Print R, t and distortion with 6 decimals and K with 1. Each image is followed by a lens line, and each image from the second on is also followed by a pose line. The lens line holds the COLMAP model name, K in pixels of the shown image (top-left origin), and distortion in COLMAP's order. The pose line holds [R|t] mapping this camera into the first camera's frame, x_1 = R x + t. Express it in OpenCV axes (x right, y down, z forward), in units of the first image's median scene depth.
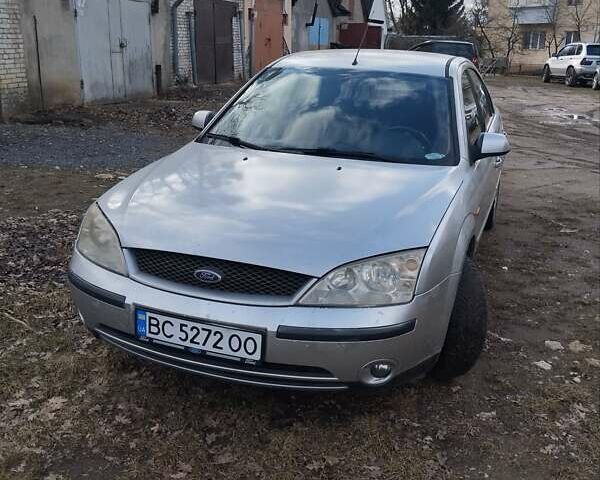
lens RADIAL K [[650.9, 0, 300.0], [0, 650.9, 240.0], [0, 0, 1]] dist [0.090370, -0.166859]
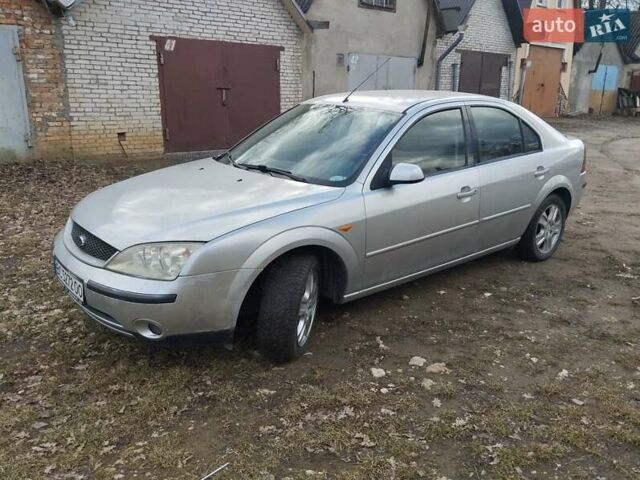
lens RADIAL K [[521.9, 0, 320.0], [0, 521.9, 240.0], [0, 0, 1]] dist [0.083059, -0.147012]
pose [[0.862137, 0.132049, -0.489165, 0.820657], [-0.139472, 0.989994, 0.021432, -0.042123], [0.487100, 0.049747, 0.871928, 0.207330]]
